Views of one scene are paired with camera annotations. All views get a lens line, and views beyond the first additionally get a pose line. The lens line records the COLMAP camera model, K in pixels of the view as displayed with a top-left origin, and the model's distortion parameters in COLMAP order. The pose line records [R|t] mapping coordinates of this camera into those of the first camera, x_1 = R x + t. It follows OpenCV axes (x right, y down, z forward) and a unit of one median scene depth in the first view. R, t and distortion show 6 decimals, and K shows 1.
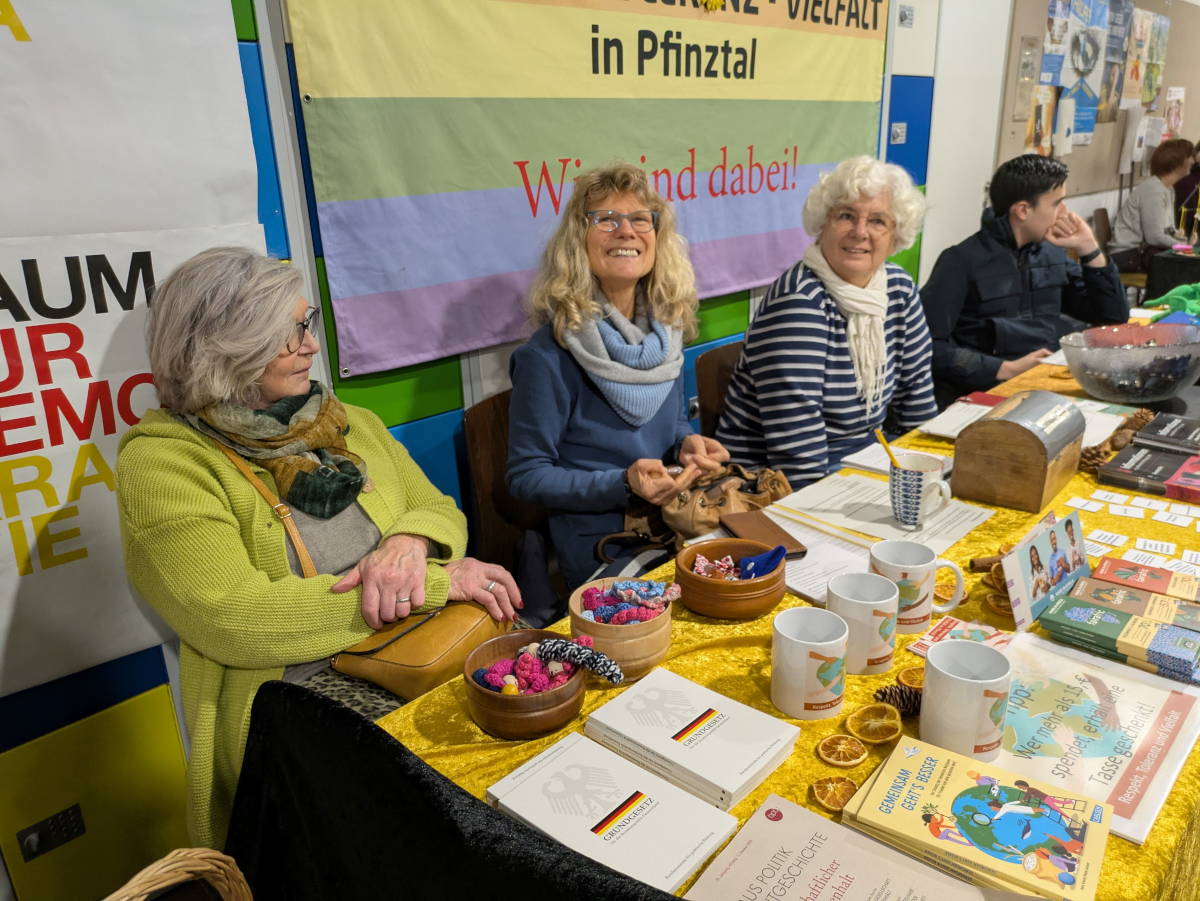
lens RADIAL K [[887.7, 0, 603.2], [0, 887.7, 450.0], [0, 0, 1]] dist [0.049998, -0.054969]
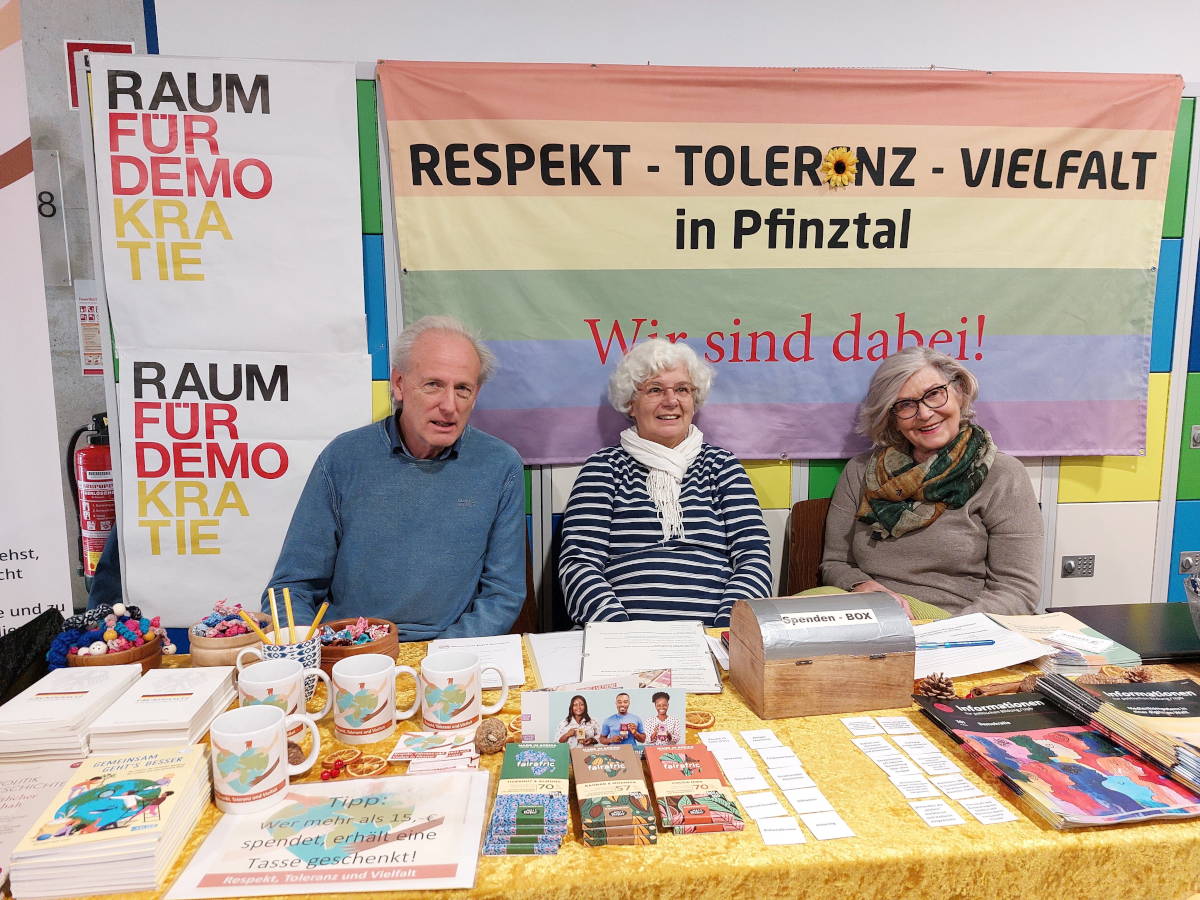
lens RADIAL K [[914.0, 0, 602.9], [0, 914.0, 453.1], [0, 0, 1]] dist [0.080711, -0.105576]
pose [[0.781065, 0.130264, -0.610711, 0.575894], [-0.224190, 0.971293, -0.079551, -0.045193], [0.582817, 0.199049, 0.787847, 0.061747]]
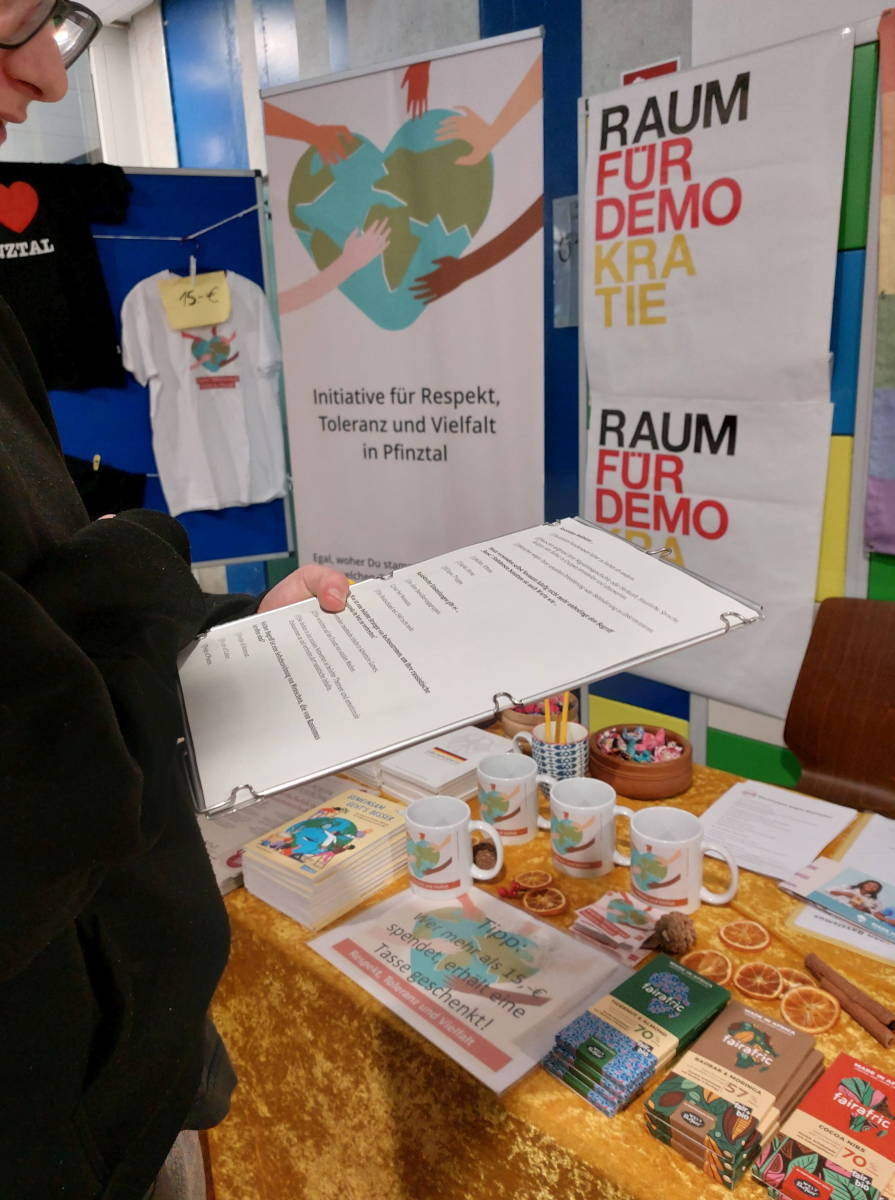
lens RADIAL K [[914.0, 0, 427.4], [0, 914.0, 578.6], [0, 0, 1]] dist [0.080711, -0.105576]
pose [[-0.004765, 0.278959, -0.960291, 0.583536], [-0.273158, 0.923417, 0.269603, -0.154011], [0.961957, 0.263595, 0.071800, 0.323443]]
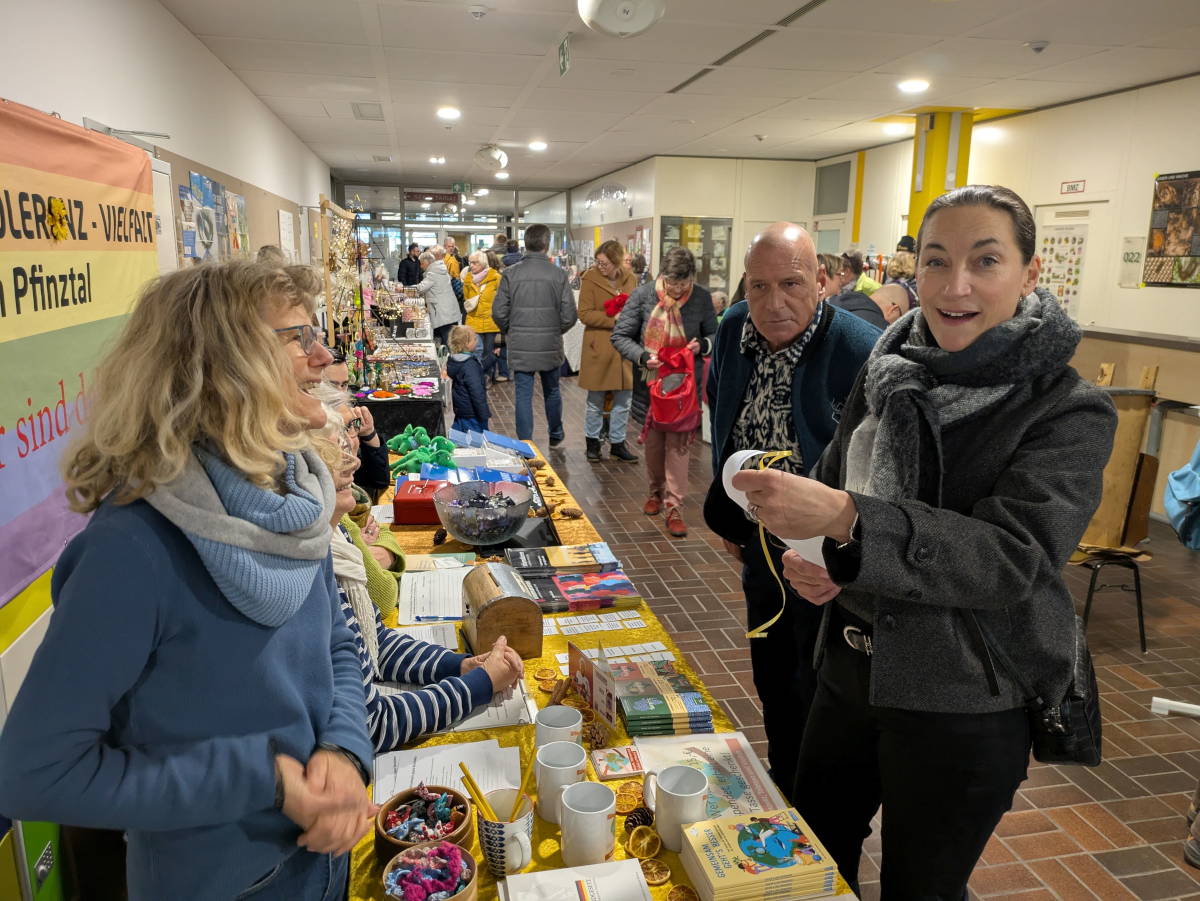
lens RADIAL K [[877.4, 0, 598.9], [0, 877.4, 443.3], [0, 0, 1]] dist [0.029472, -0.009601]
pose [[0.545961, -0.135265, 0.826819, -0.355456], [0.237879, 0.971293, 0.001826, -0.144526], [-0.803331, 0.195686, 0.562465, 0.058732]]
